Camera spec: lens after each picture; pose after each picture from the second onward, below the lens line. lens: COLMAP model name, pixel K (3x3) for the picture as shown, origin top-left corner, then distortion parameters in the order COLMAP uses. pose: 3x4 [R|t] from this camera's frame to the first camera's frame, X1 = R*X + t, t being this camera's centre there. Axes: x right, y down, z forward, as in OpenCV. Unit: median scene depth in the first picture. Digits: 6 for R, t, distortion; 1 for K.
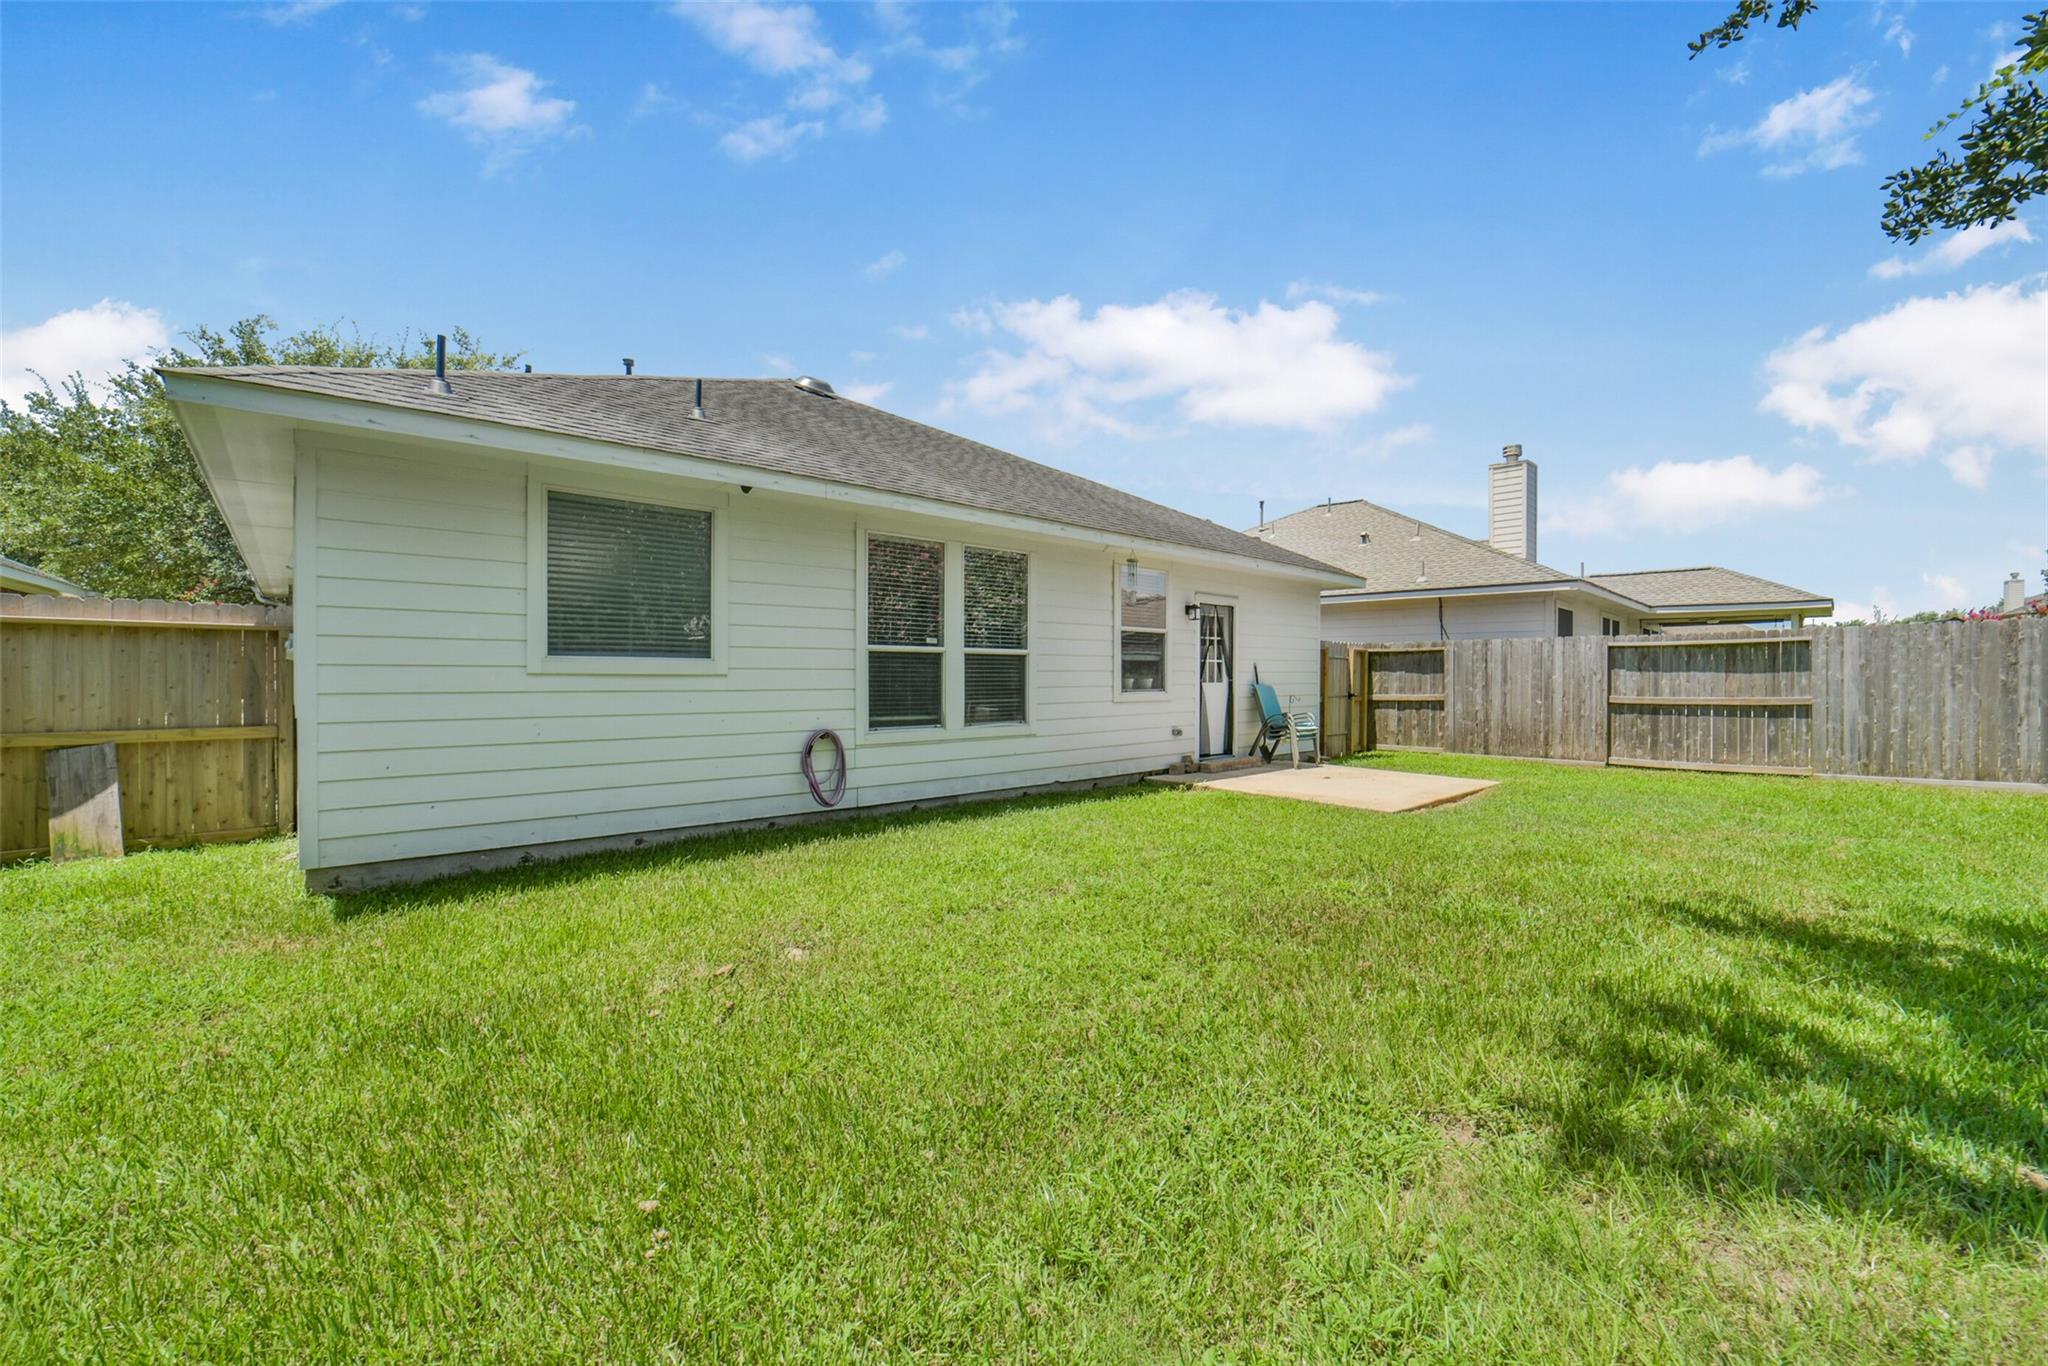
lens RADIAL K [[799.0, 0, 1030.1], [0, 799.0, 683.5], [0, 0, 1]] dist [-0.026777, 0.009001]
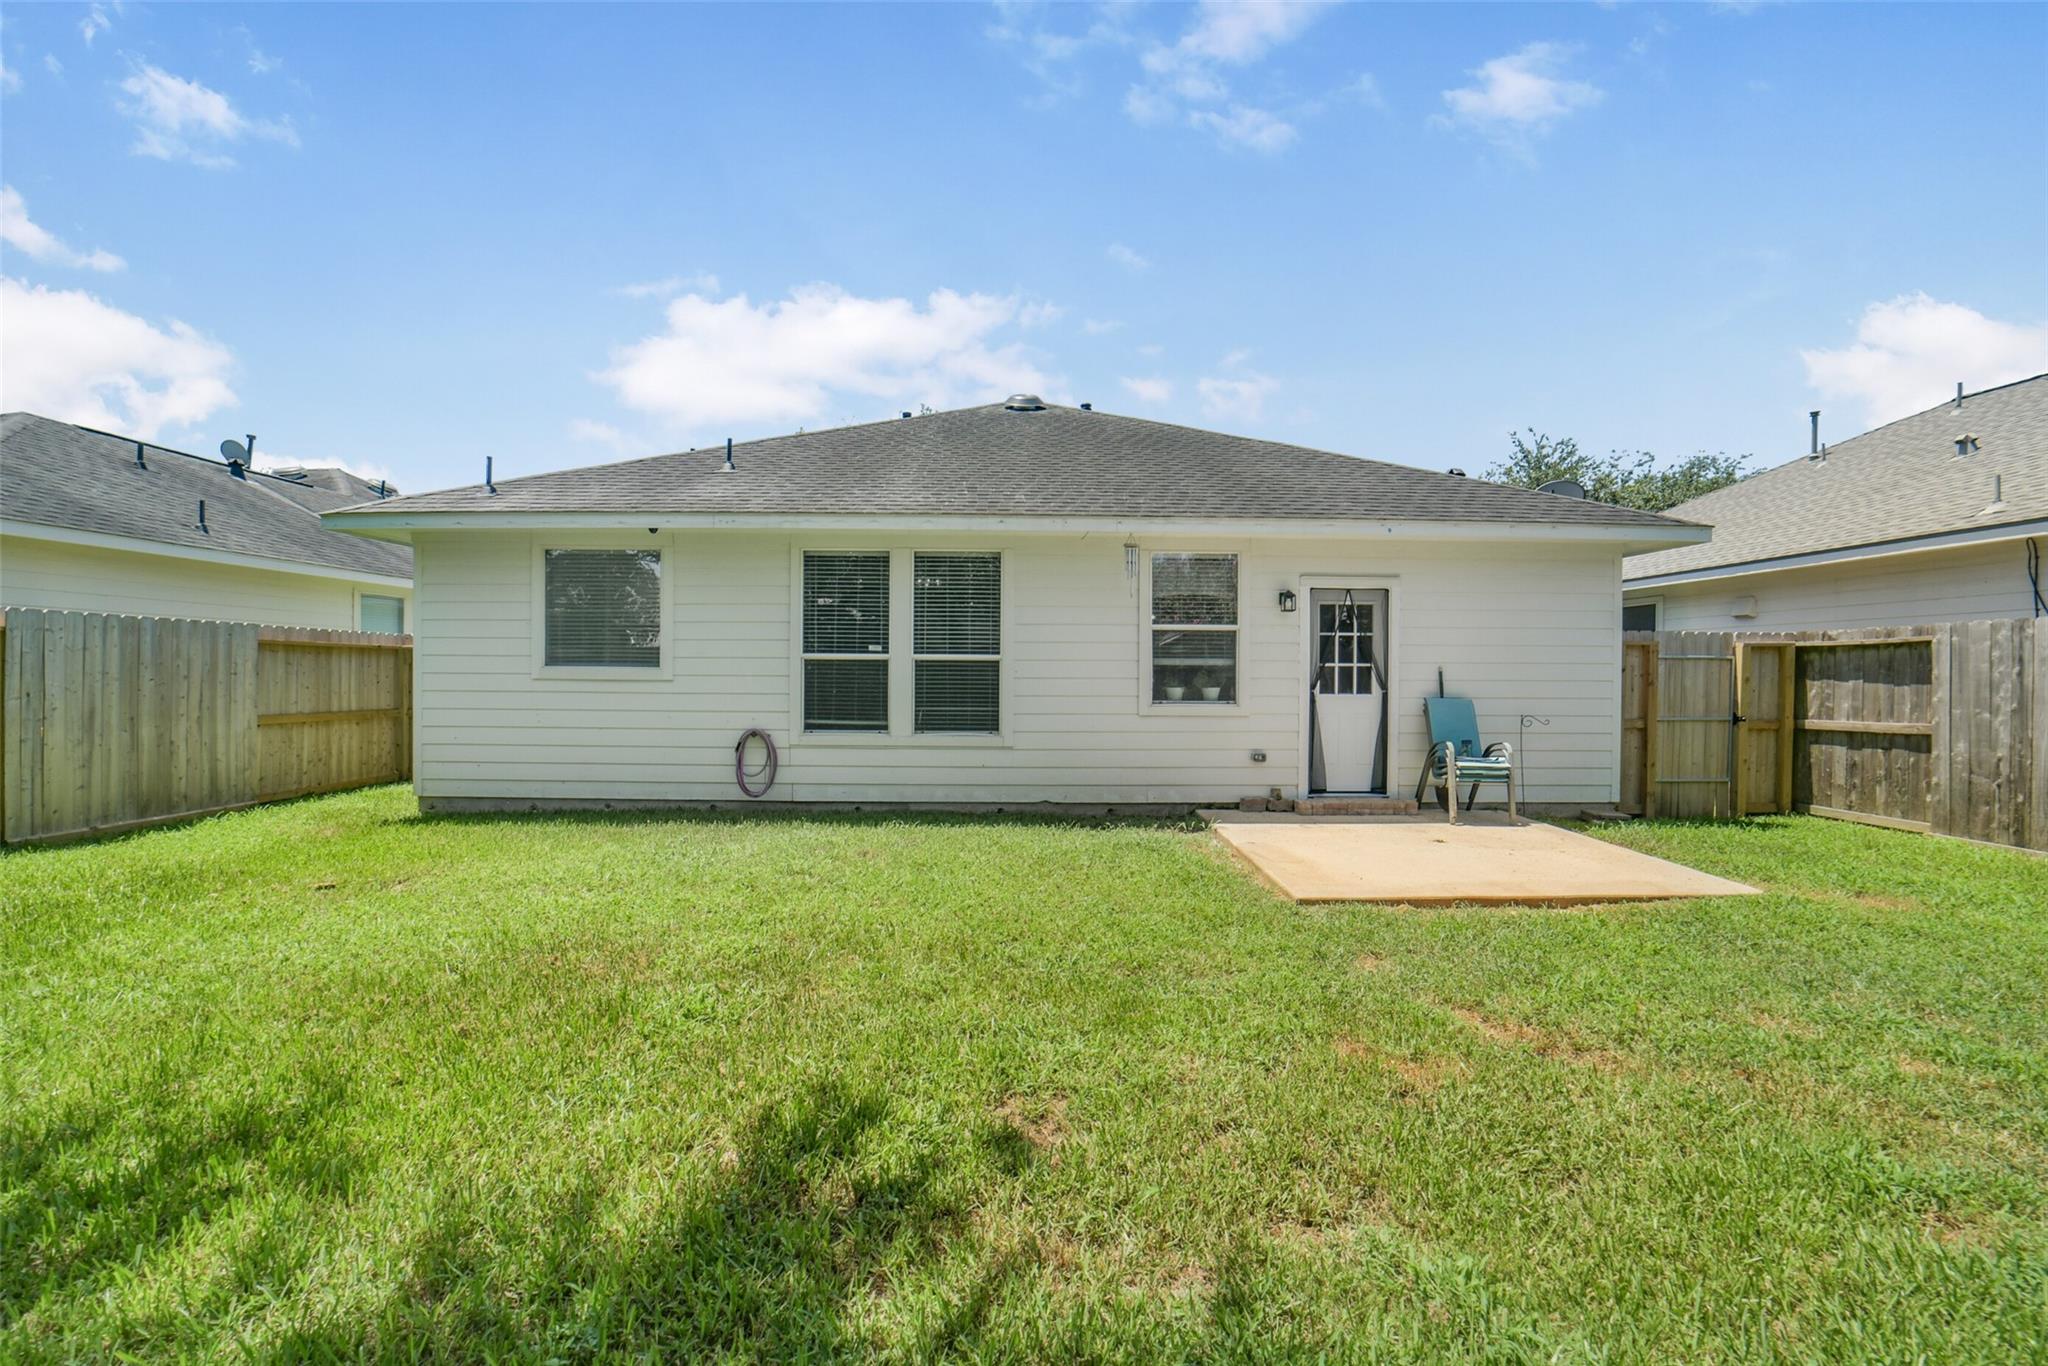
lens RADIAL K [[799.0, 0, 1030.1], [0, 799.0, 683.5], [0, 0, 1]] dist [-0.026777, 0.009001]
pose [[0.758174, 0.008917, -0.651992, 0.675002], [-0.012174, 0.999926, -0.000482, -0.009873], [0.651939, 0.008303, 0.758226, 0.339866]]
